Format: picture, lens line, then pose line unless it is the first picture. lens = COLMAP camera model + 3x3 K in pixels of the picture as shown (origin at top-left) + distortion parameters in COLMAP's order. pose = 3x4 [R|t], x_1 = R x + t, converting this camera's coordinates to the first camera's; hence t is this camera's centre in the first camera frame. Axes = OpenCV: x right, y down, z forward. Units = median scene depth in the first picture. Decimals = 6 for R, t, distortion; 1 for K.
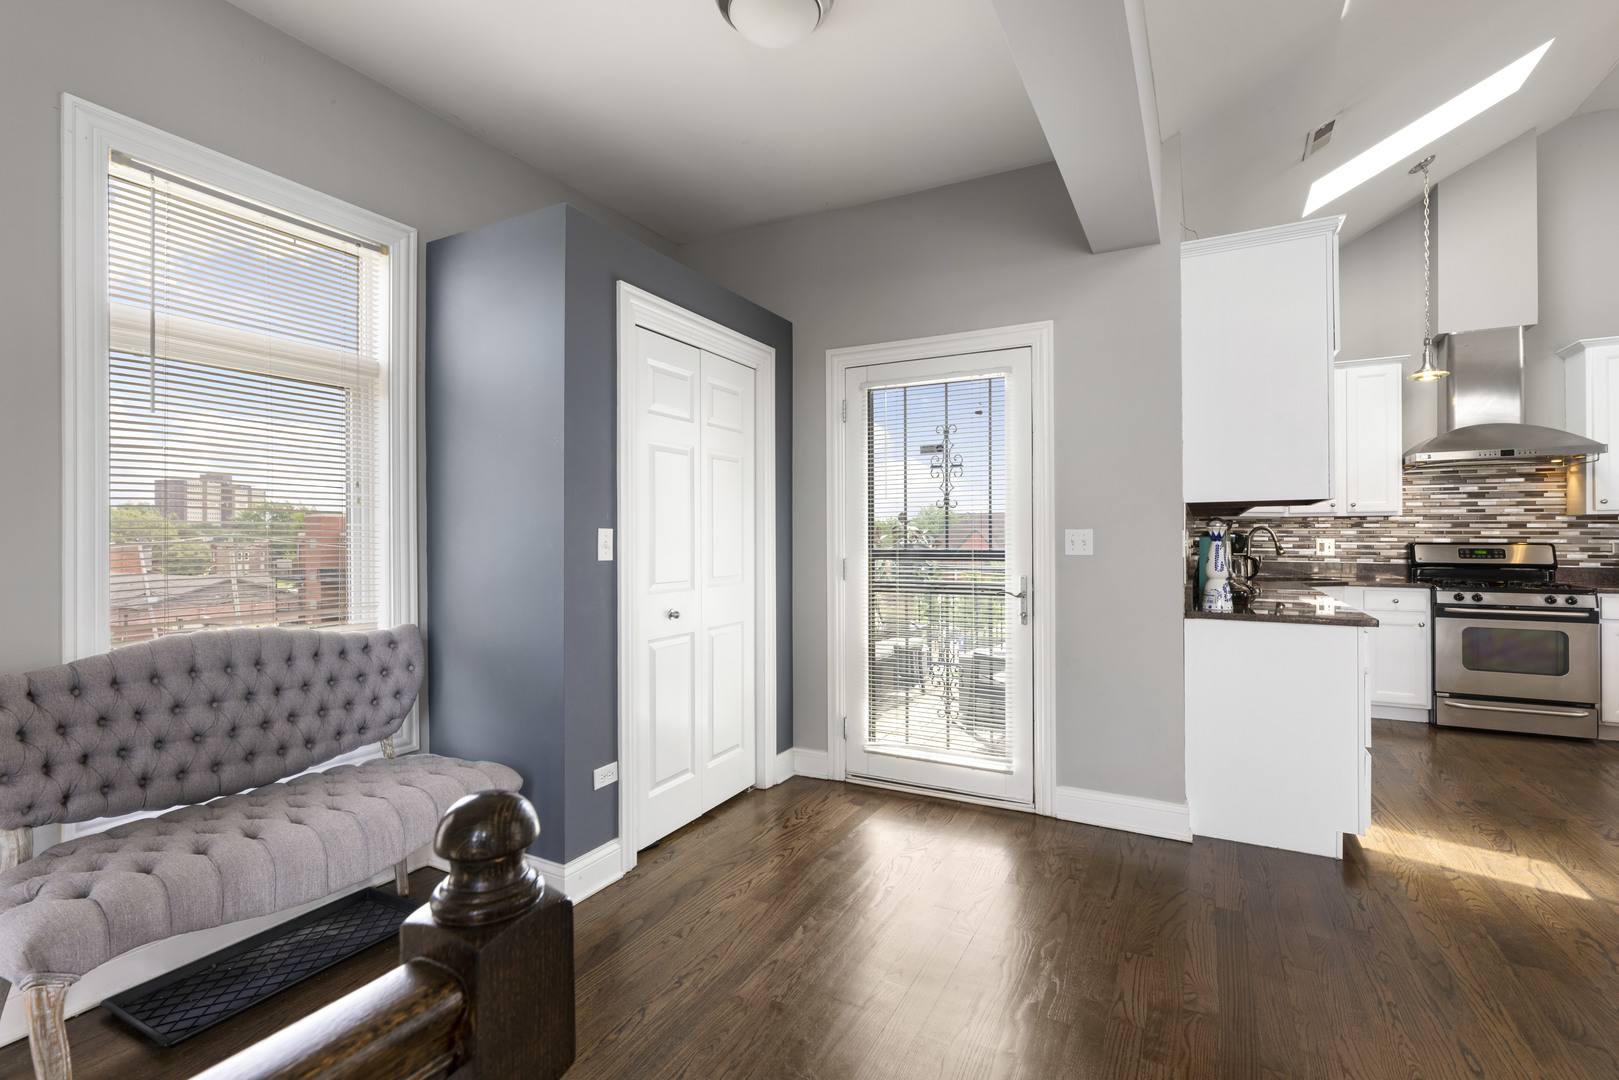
lens RADIAL K [[729.3, 0, 807.6], [0, 729.3, 535.7], [0, 0, 1]] dist [-0.000261, -0.002070]
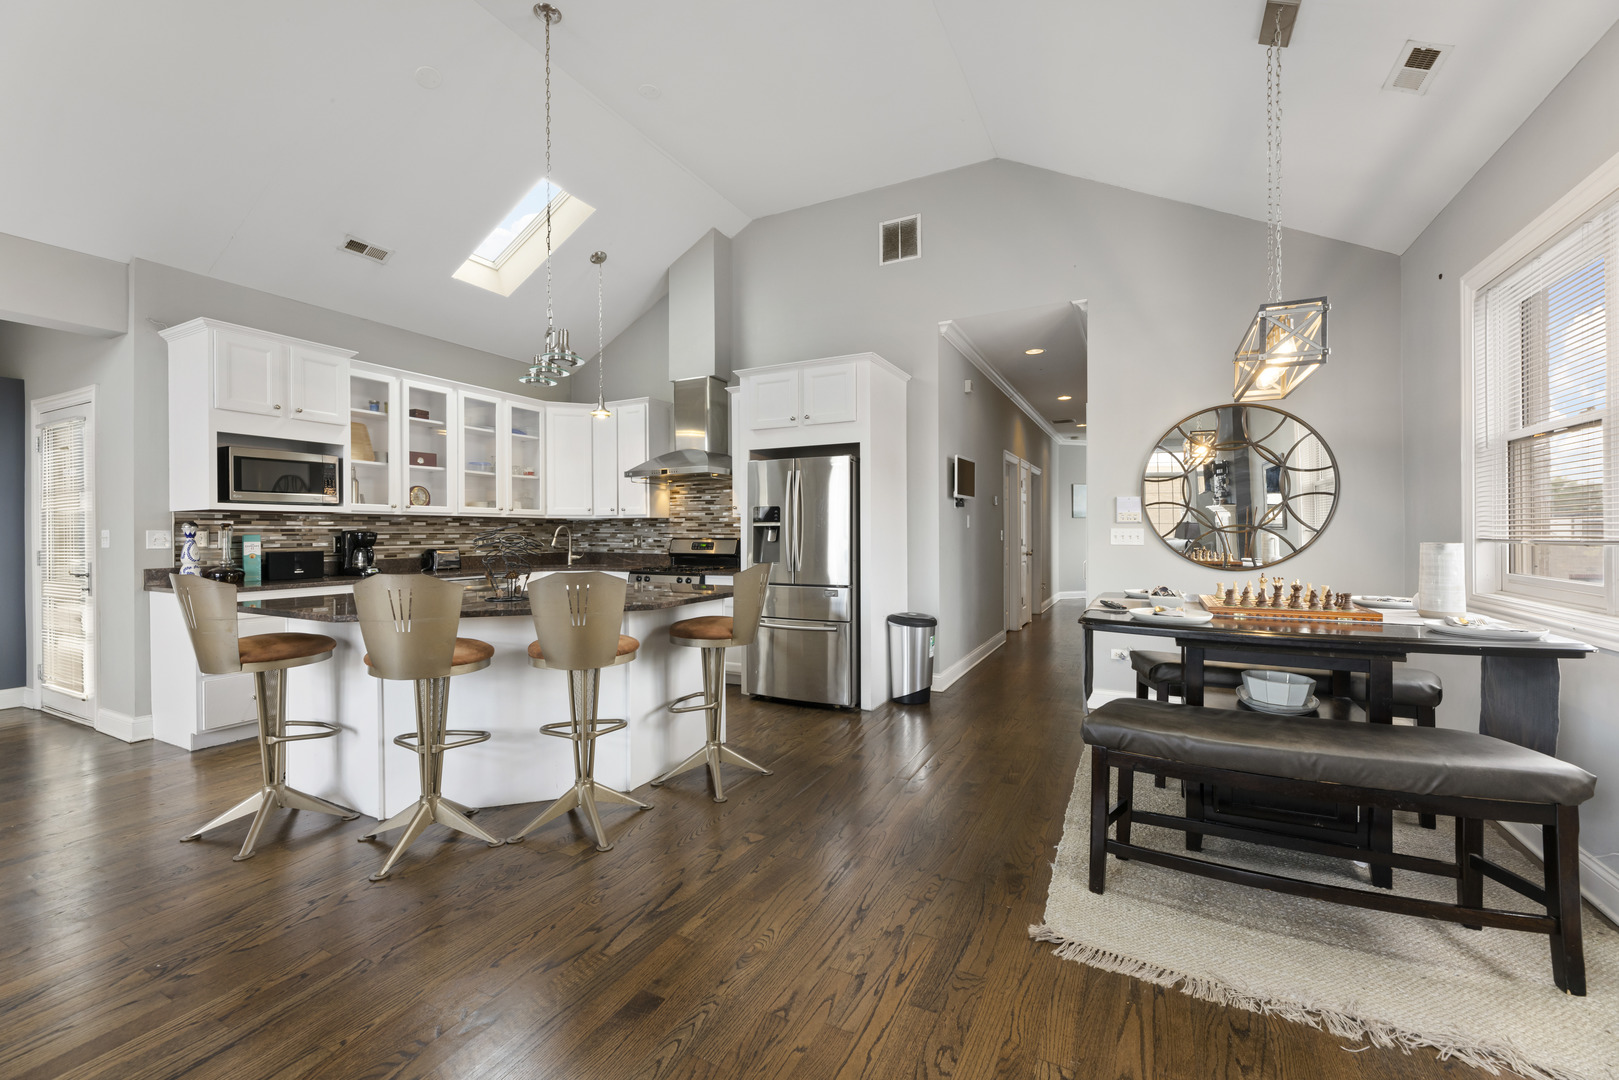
lens RADIAL K [[650.7, 0, 810.2], [0, 650.7, 535.5], [0, 0, 1]] dist [-0.002830, 0.000928]
pose [[0.999786, -0.001086, 0.020642, 1.146619], [0.000923, 0.999968, 0.007942, -0.004510], [-0.020650, -0.007922, 0.999755, -0.206585]]
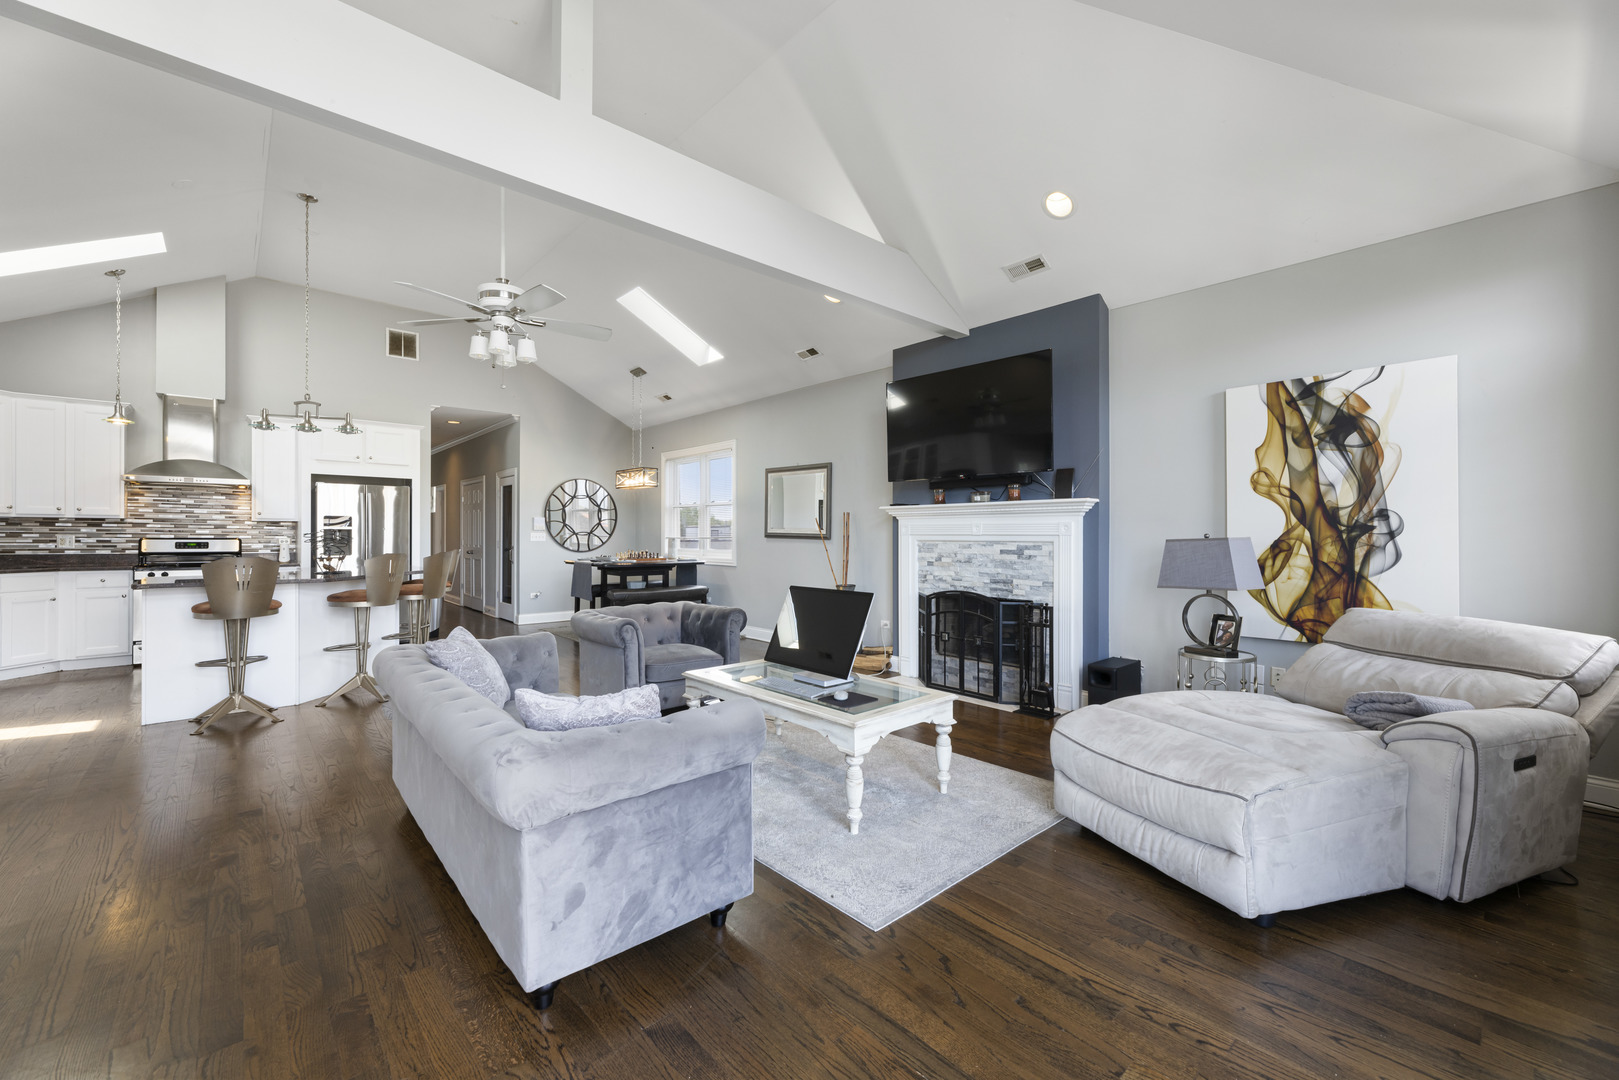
lens RADIAL K [[650.7, 0, 811.3], [0, 650.7, 533.8], [0, 0, 1]] dist [-0.002830, 0.000928]
pose [[0.339804, 0.005713, 0.940479, 0.109663], [-0.007065, 0.999969, -0.003522, -0.003613], [-0.940470, -0.005448, 0.339834, -0.675115]]
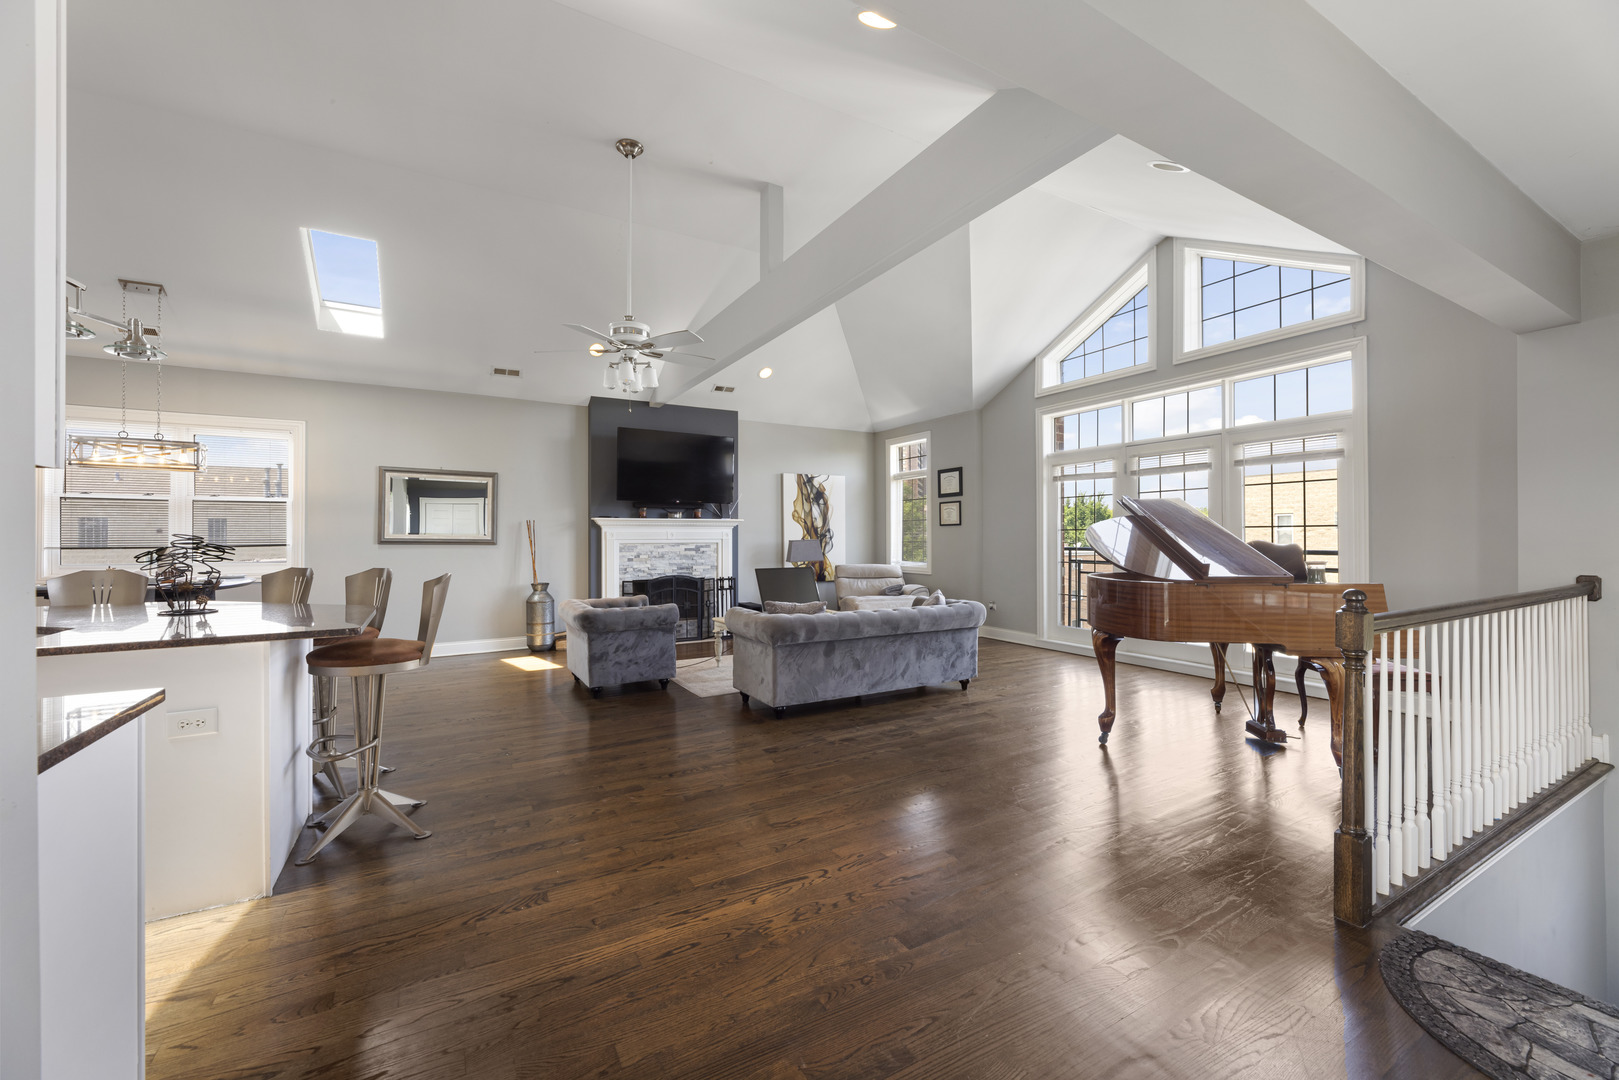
lens RADIAL K [[650.7, 0, 808.8], [0, 650.7, 534.6], [0, 0, 1]] dist [-0.002830, 0.000928]
pose [[-0.851583, 0.009565, 0.524132, 0.036966], [0.004939, 0.999936, -0.010223, -0.000383], [-0.524196, -0.006118, -0.851576, 0.667142]]
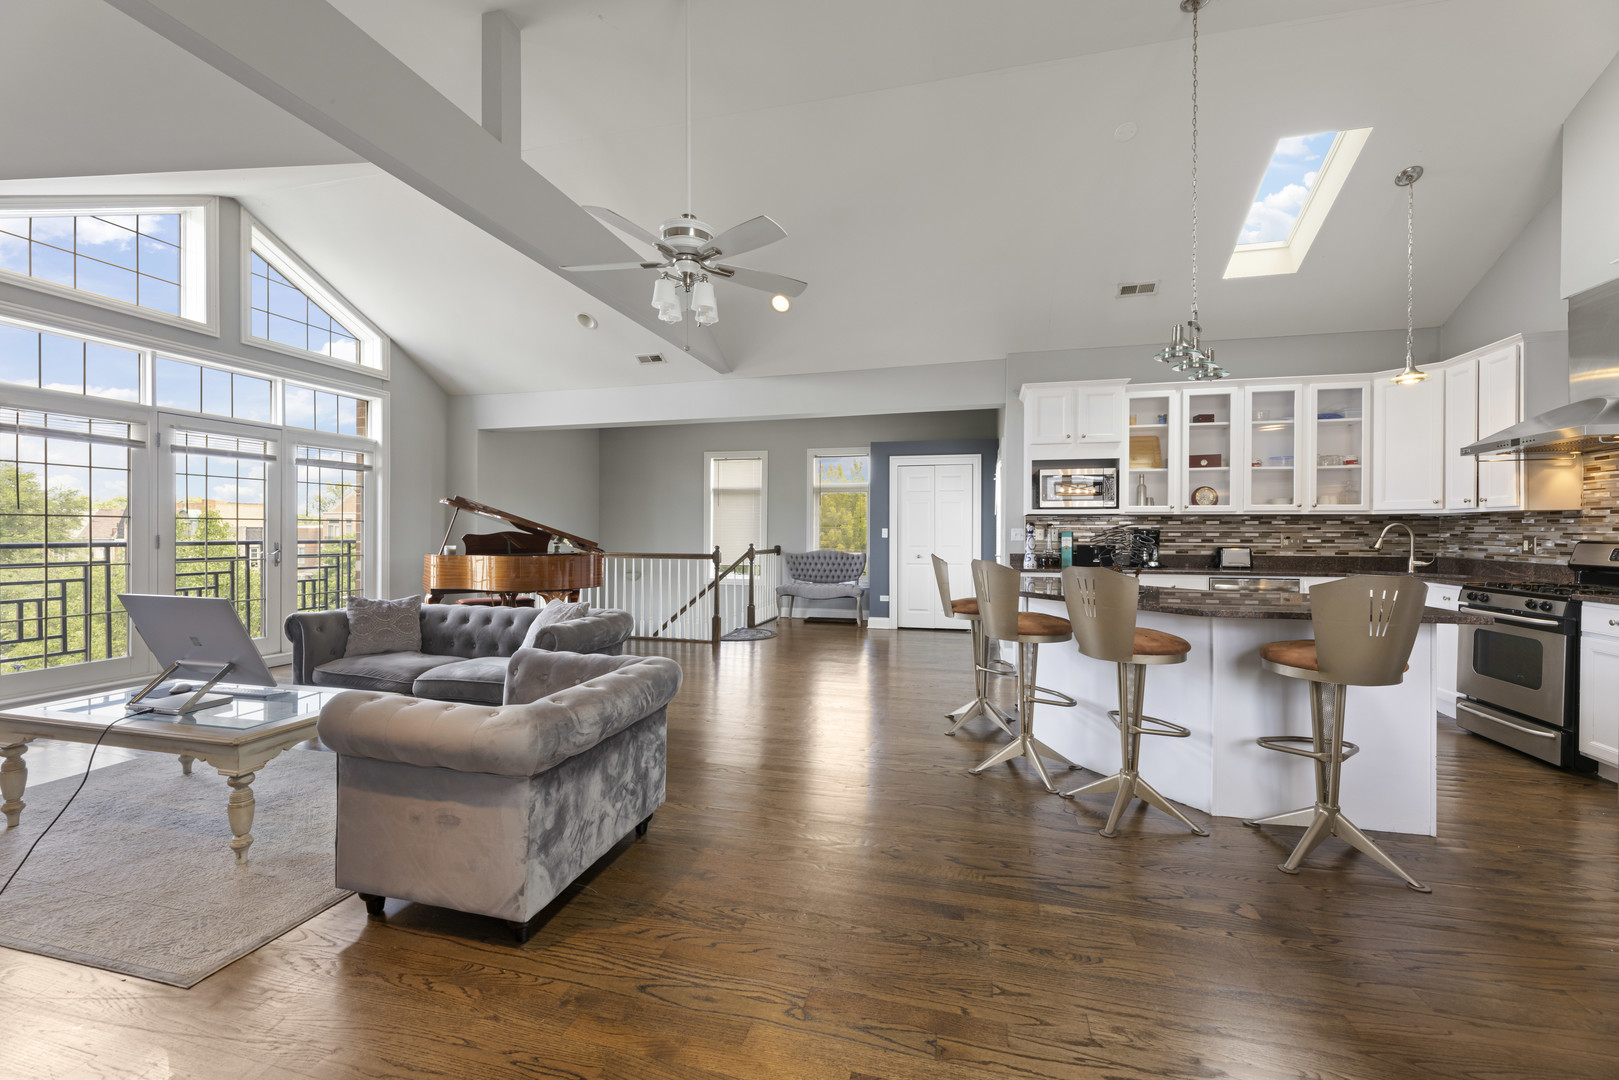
lens RADIAL K [[650.7, 0, 814.2], [0, 650.7, 535.0], [0, 0, 1]] dist [-0.002830, 0.000928]
pose [[0.239934, 0.009002, -0.970748, 1.463773], [-0.000547, 0.999958, 0.009138, -0.004179], [0.970789, -0.001661, 0.239929, -0.047474]]
